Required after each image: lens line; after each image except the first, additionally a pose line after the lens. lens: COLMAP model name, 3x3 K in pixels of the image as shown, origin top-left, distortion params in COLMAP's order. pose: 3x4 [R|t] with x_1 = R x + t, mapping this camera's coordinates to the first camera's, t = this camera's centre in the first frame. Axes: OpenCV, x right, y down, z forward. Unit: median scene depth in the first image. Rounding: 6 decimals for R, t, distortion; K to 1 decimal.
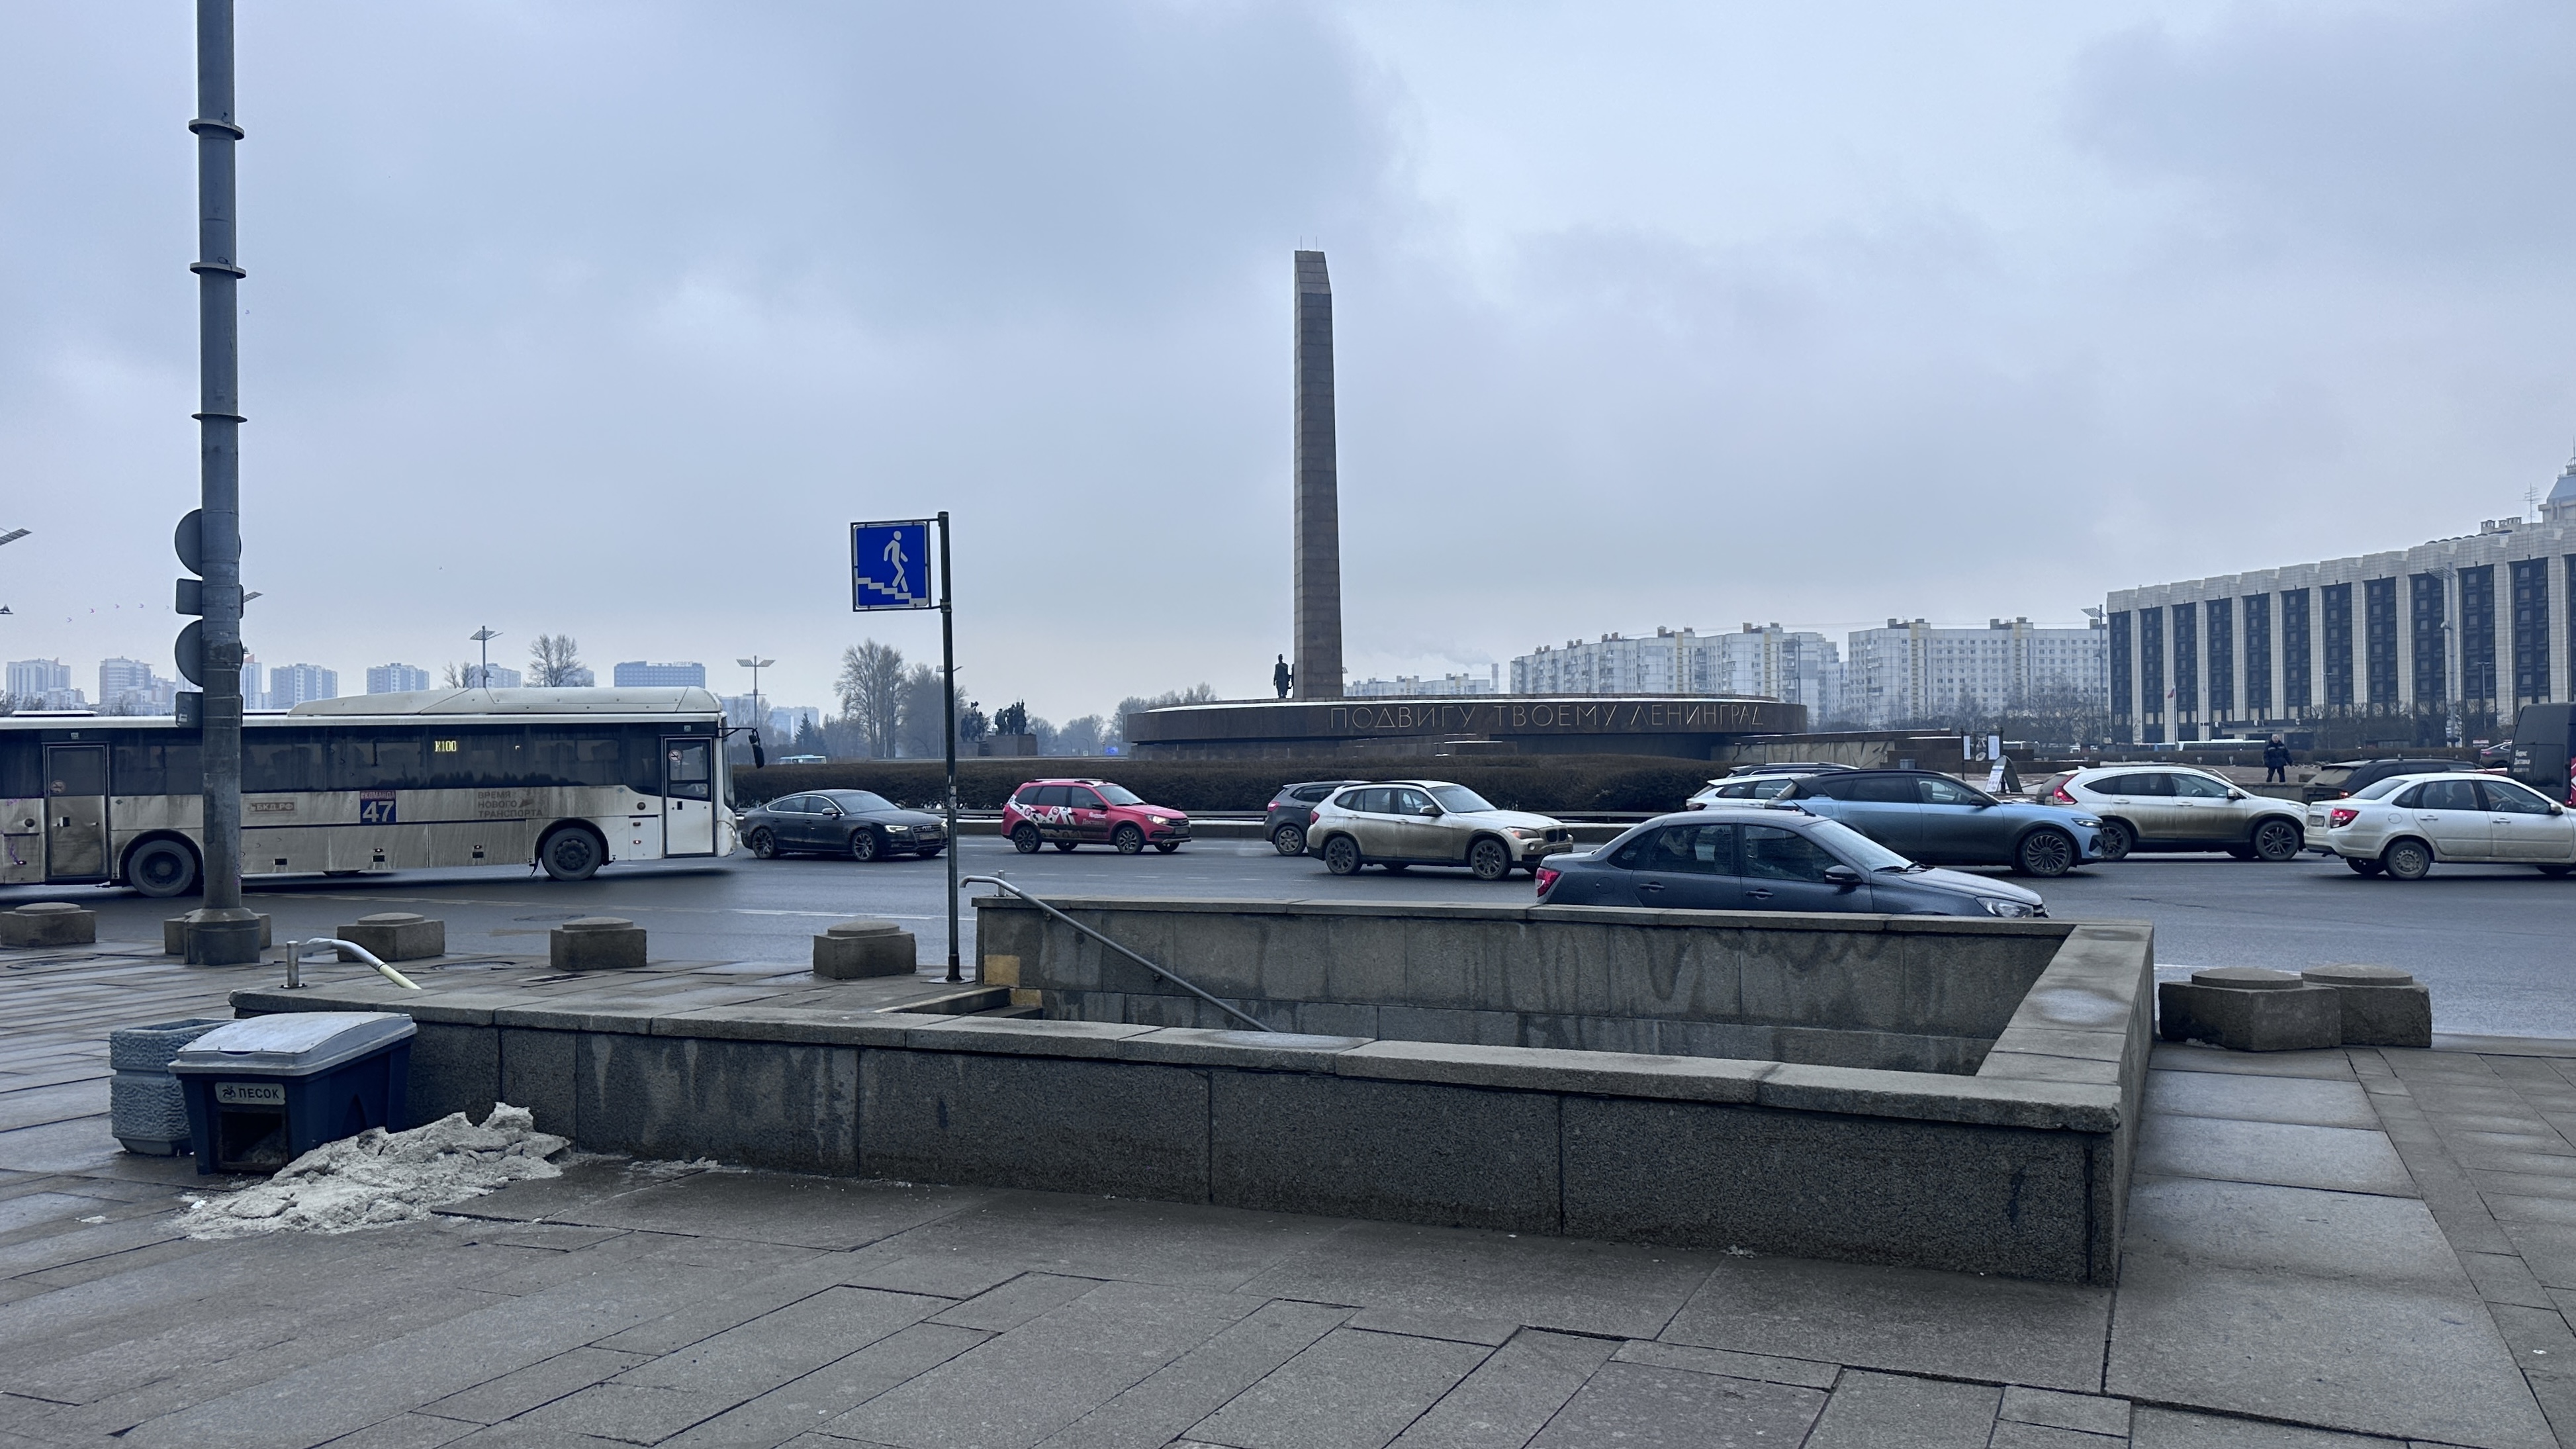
lens RADIAL K [[1855.2, 0, 1292.5], [0, 1855.2, 734.7], [0, 0, 1]] dist [0.096420, -0.050353]
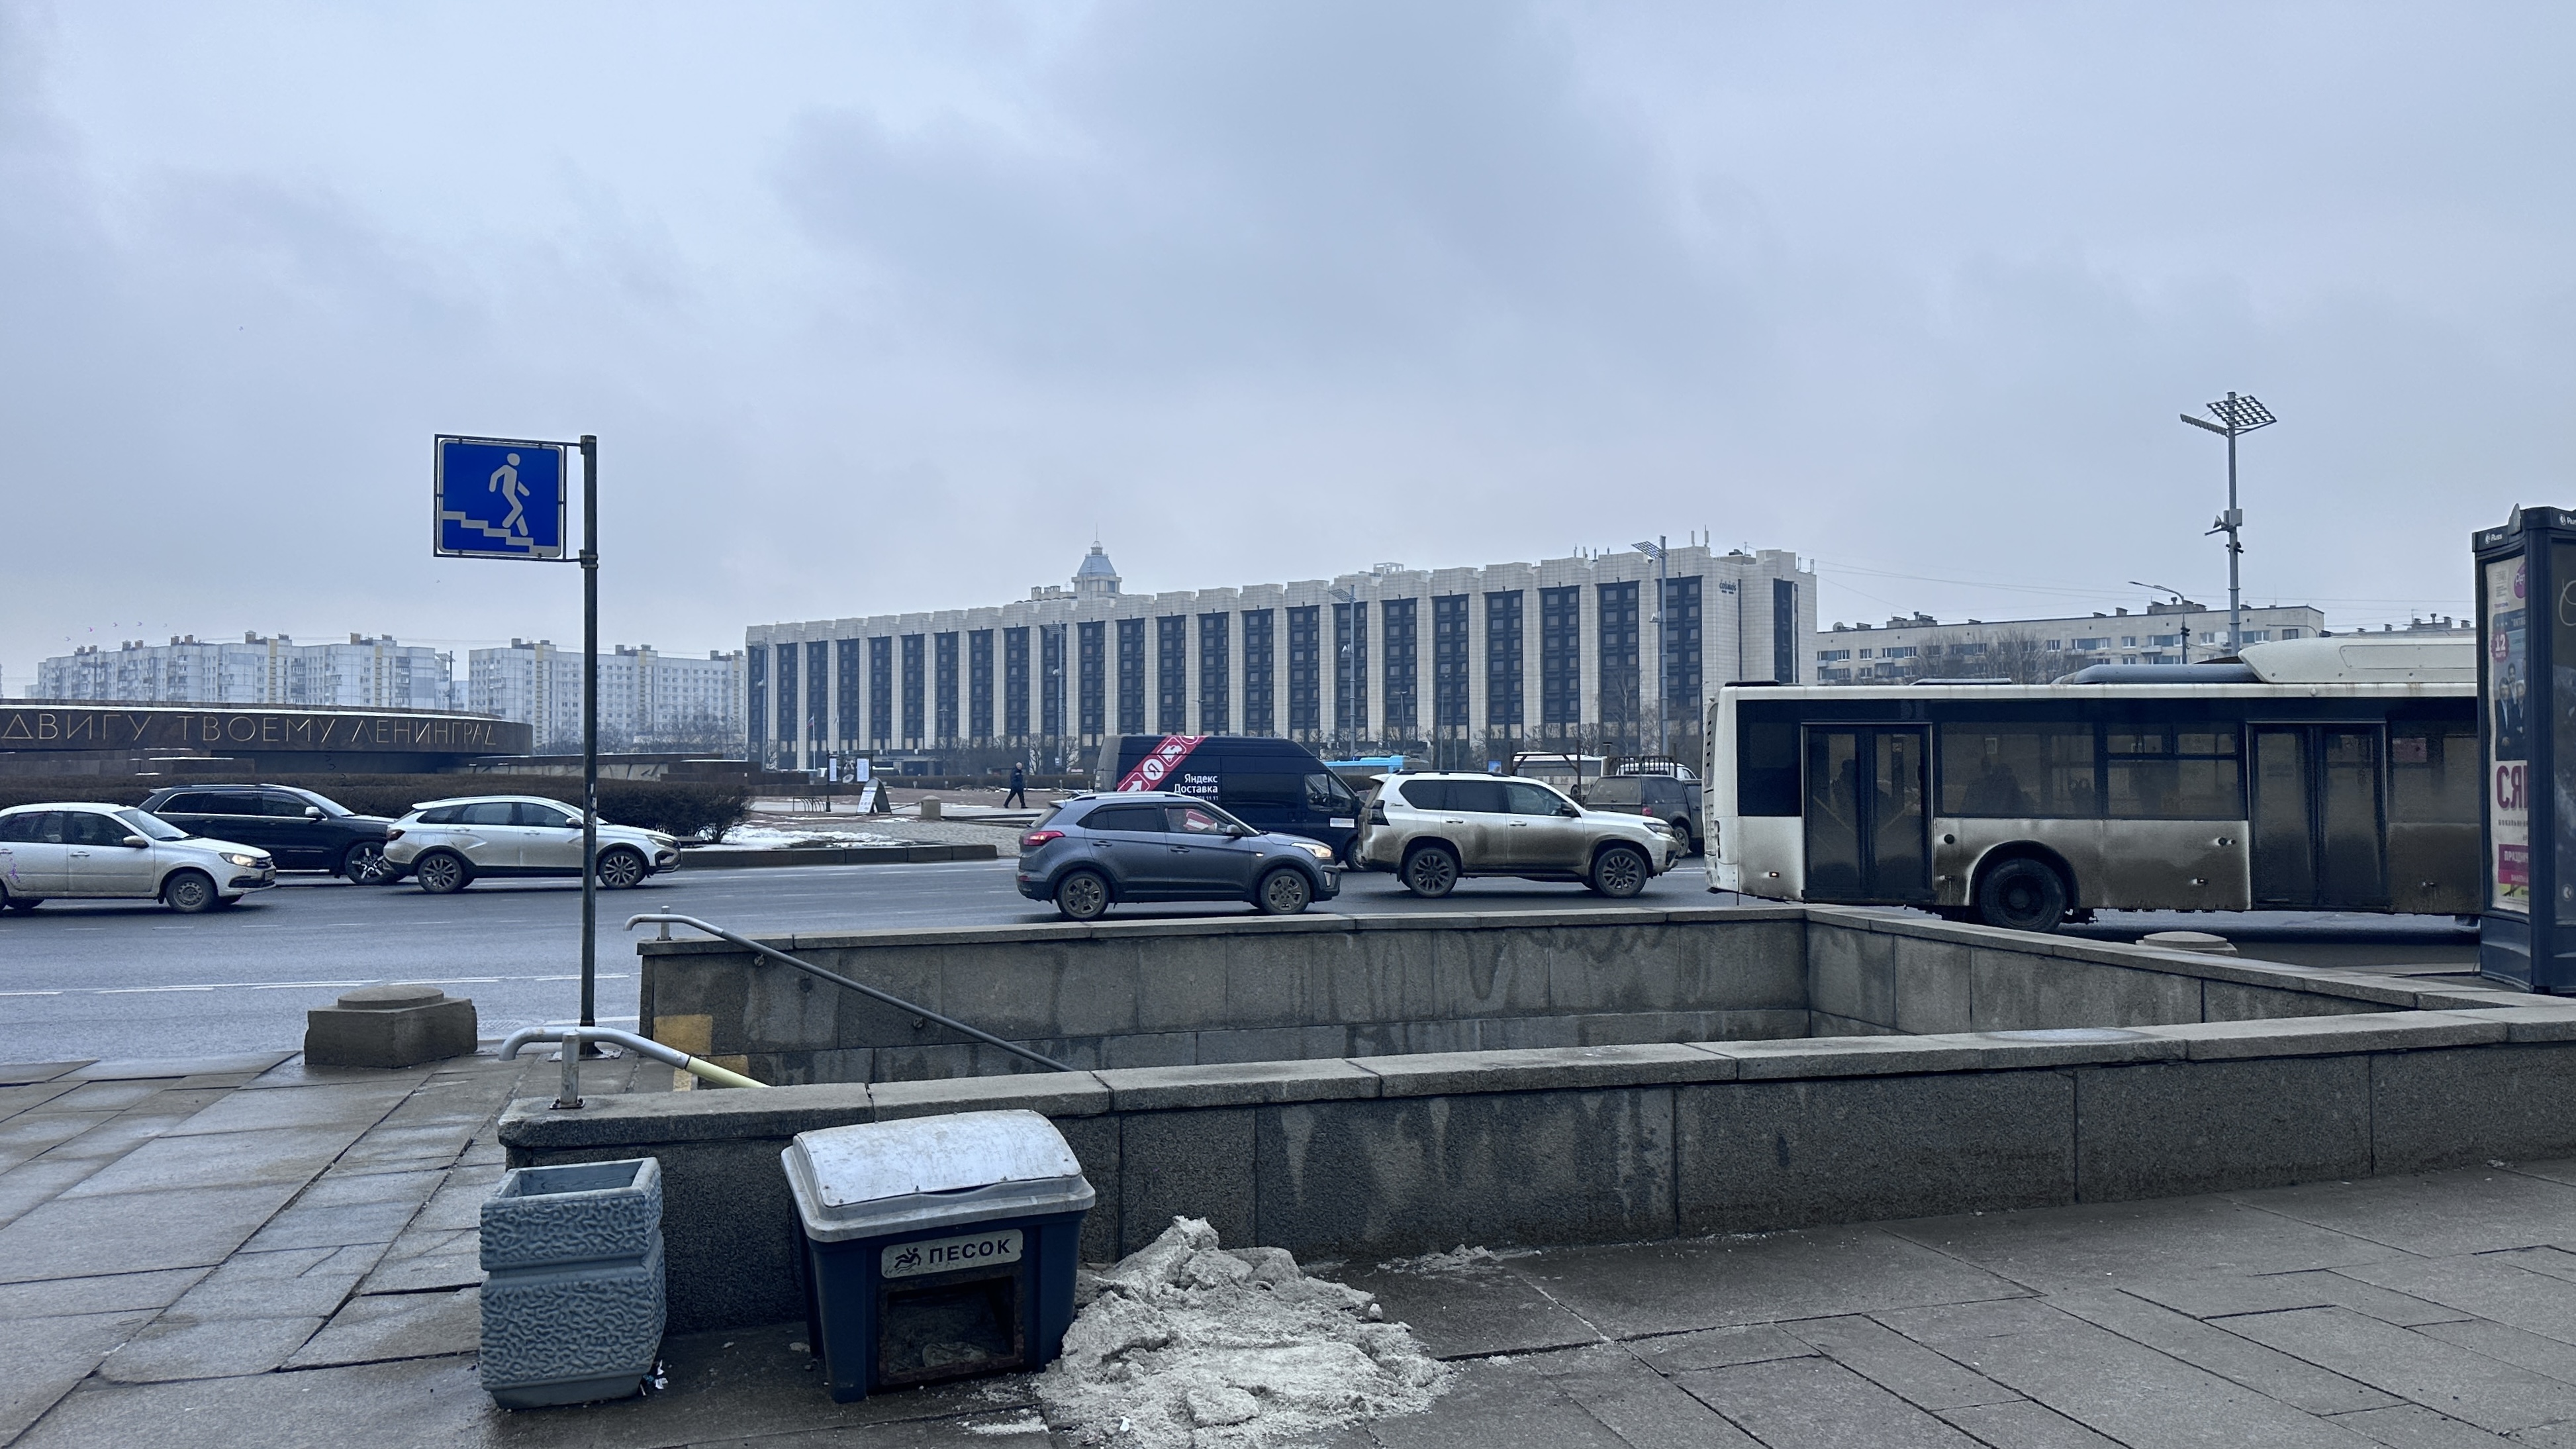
lens RADIAL K [[1855.4, 0, 1293.0], [0, 1855.4, 724.0], [0, 0, 1]] dist [0.096420, -0.050353]
pose [[0.754750, 0.026108, 0.655492, -0.501310], [-0.013506, 0.999614, -0.024264, 0.013138], [-0.655873, 0.009460, 0.754812, 0.249895]]
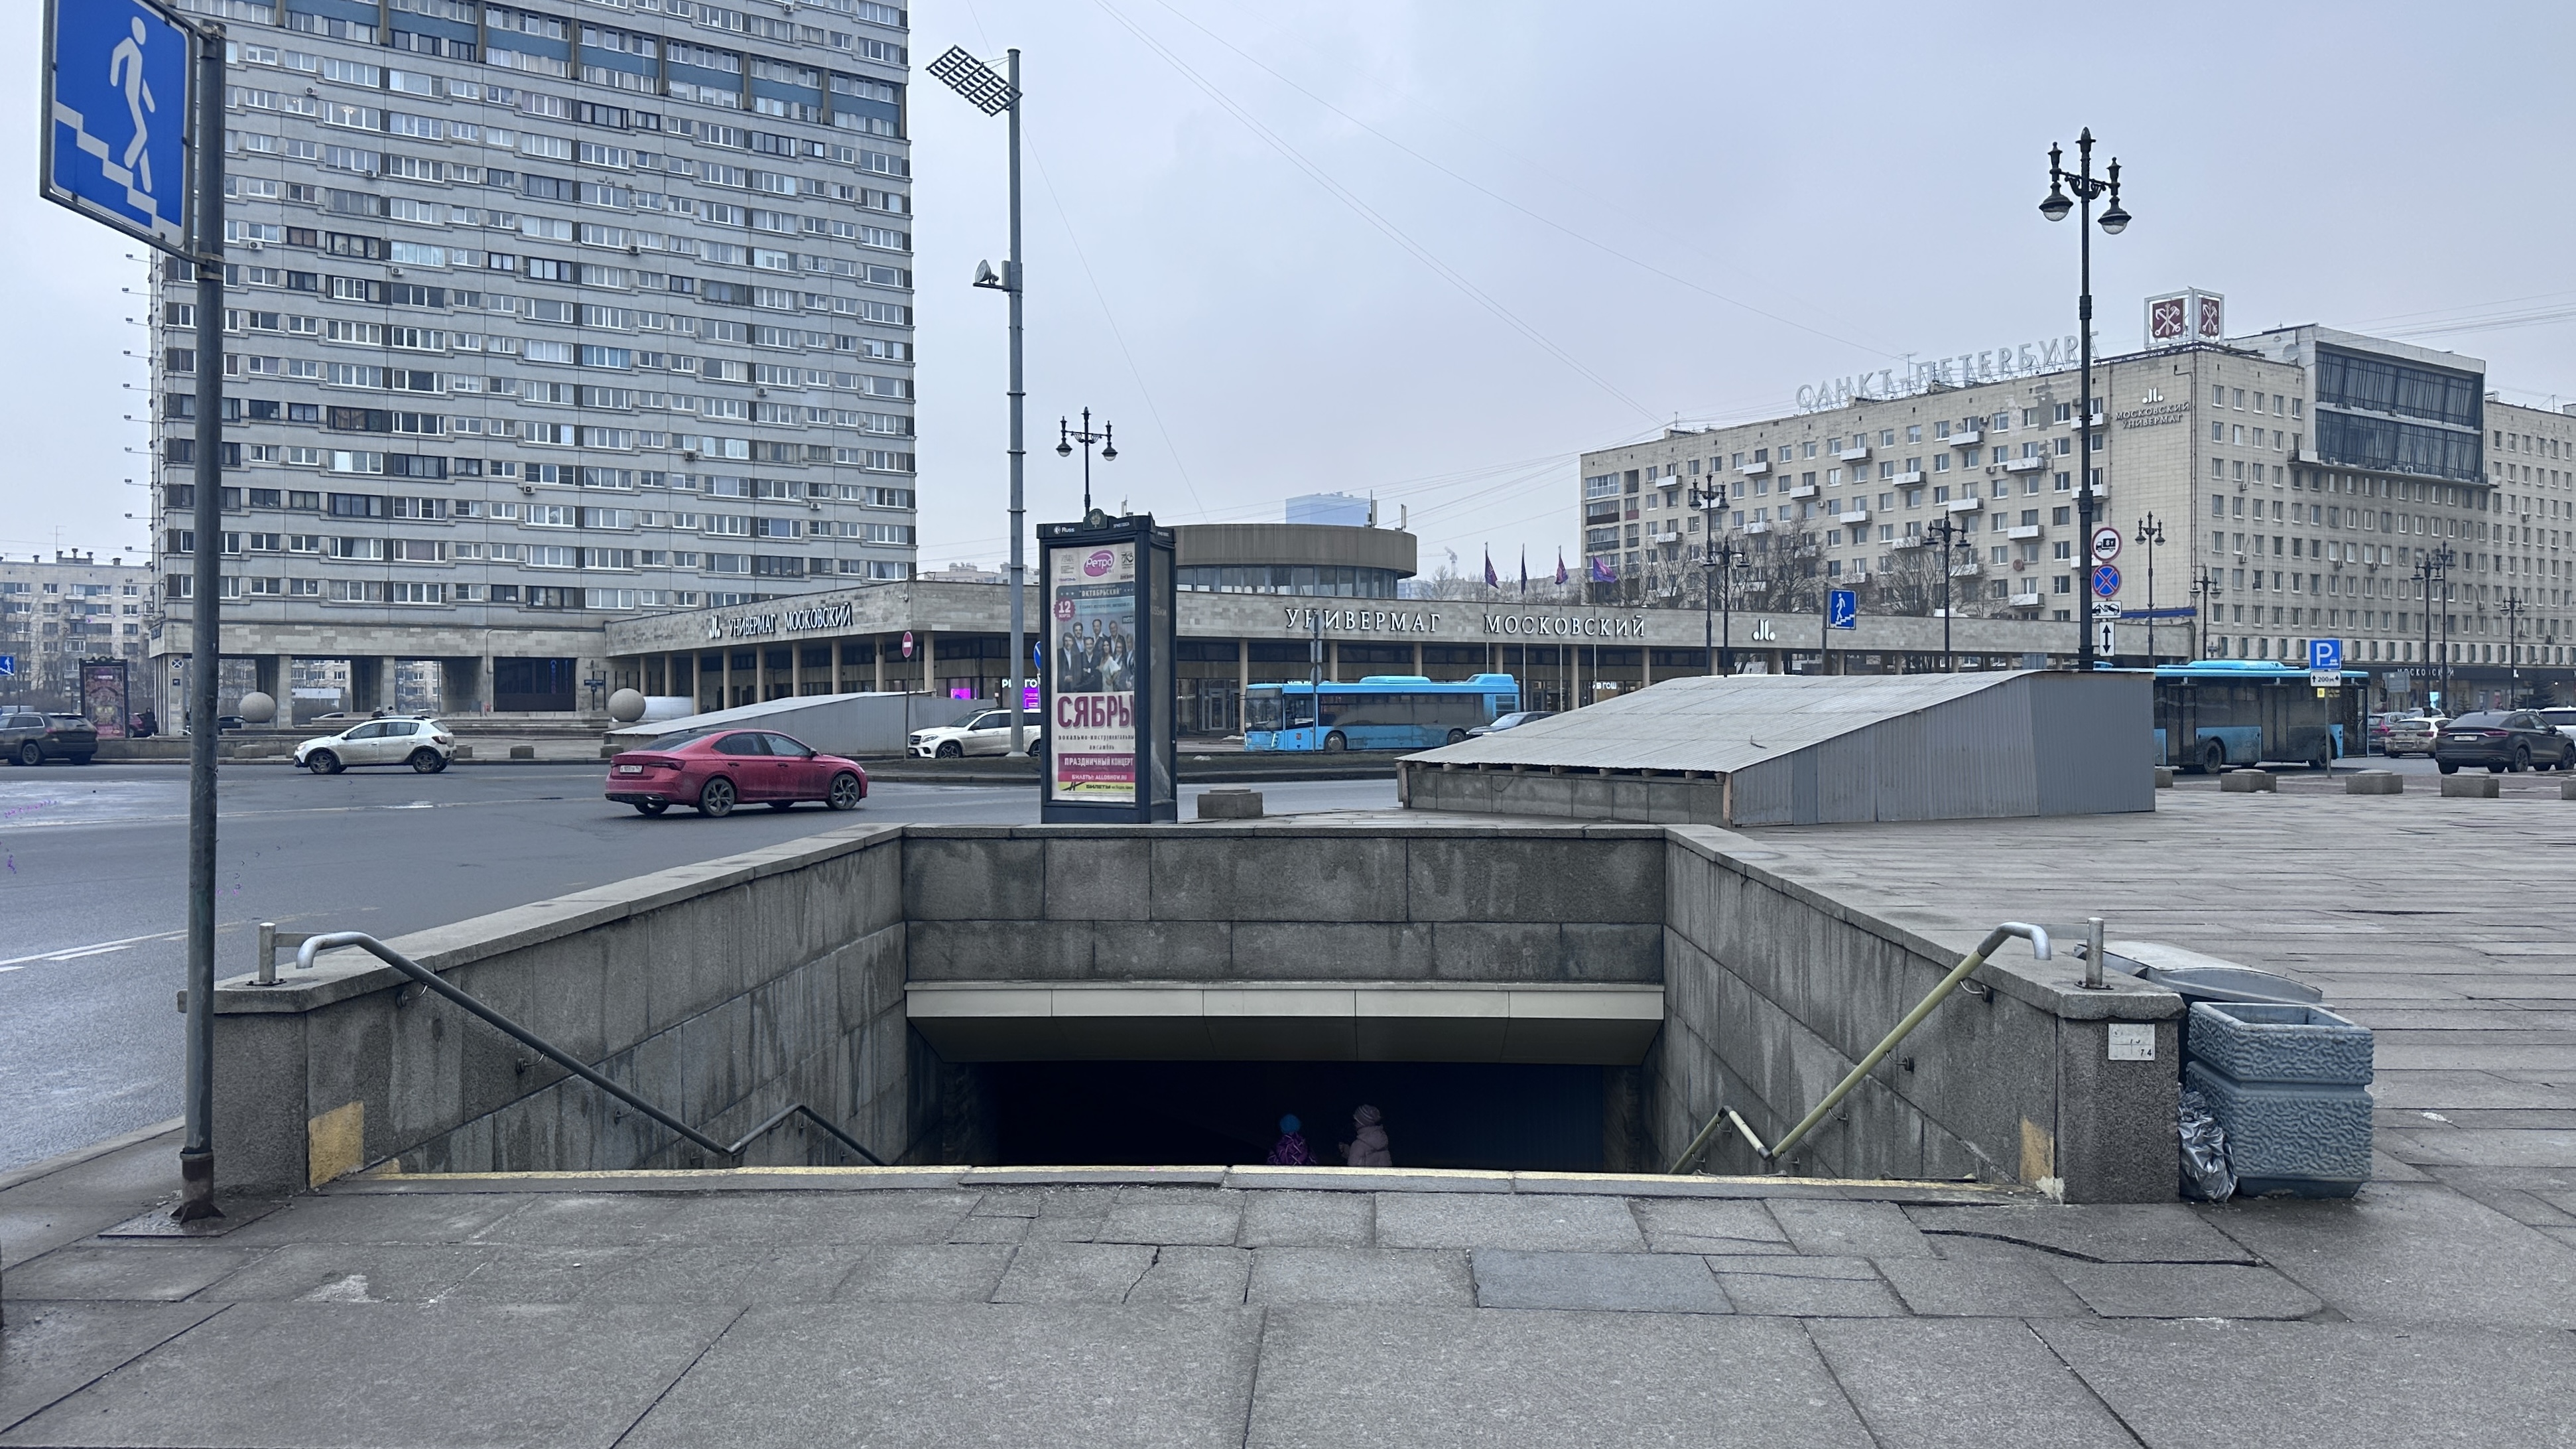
lens RADIAL K [[1855.4, 0, 1286.8], [0, 1855.4, 707.6], [0, 0, 1]] dist [0.096420, -0.050353]
pose [[-0.385615, 0.012104, 0.922581, -0.684953], [-0.003432, 0.999888, -0.014553, 0.030664], [-0.922654, -0.008778, -0.385530, 1.007235]]
